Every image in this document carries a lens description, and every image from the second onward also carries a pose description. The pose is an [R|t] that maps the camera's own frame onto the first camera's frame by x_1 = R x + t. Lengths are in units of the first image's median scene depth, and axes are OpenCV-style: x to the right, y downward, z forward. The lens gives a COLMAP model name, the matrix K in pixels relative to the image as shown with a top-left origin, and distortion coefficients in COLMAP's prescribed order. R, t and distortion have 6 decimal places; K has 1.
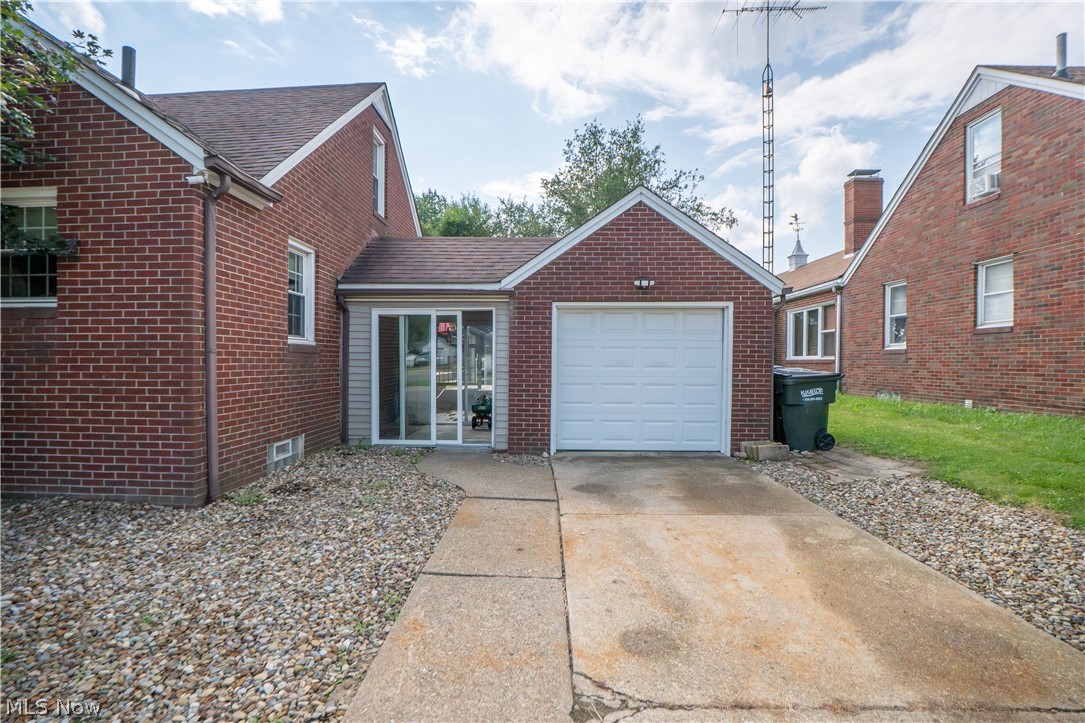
lens RADIAL K [[533.1, 0, 541.0], [0, 533.1, 375.0], [0, 0, 1]] dist [-0.039277, 0.001516]
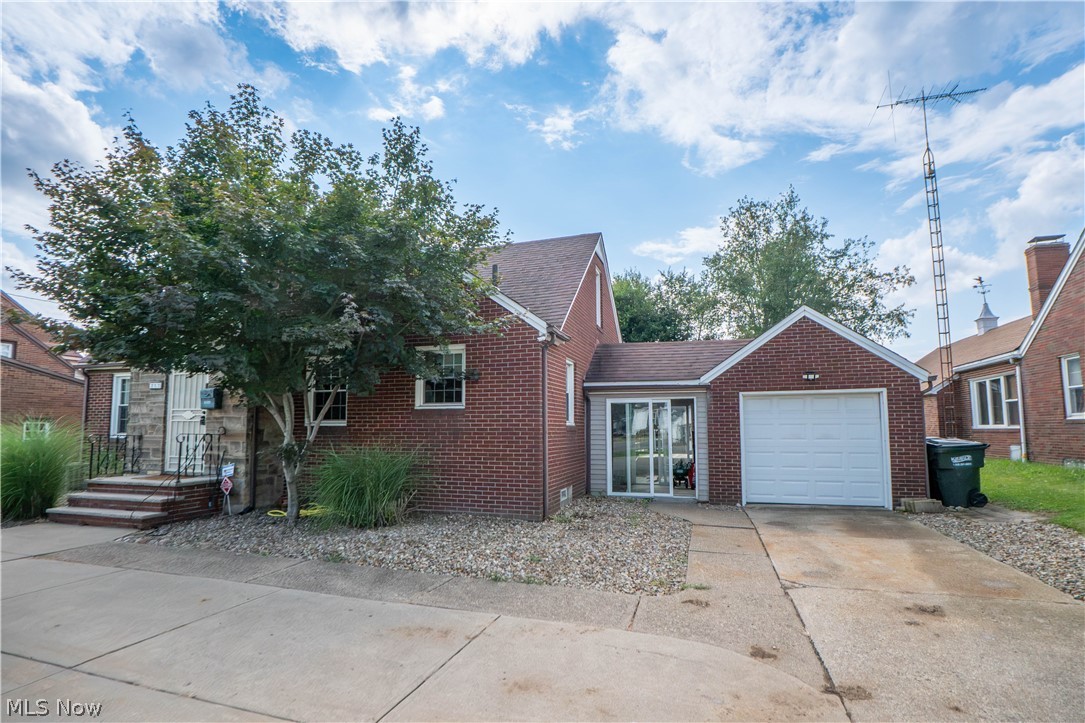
lens RADIAL K [[559.4, 0, 544.4], [0, 559.4, 370.9], [0, 0, 1]] dist [-0.024906, 0.001040]
pose [[0.962671, -0.035159, -0.268383, -0.075662], [-0.000051, 0.991504, -0.130073, -0.003325], [0.270676, 0.125231, 0.954490, -0.523574]]
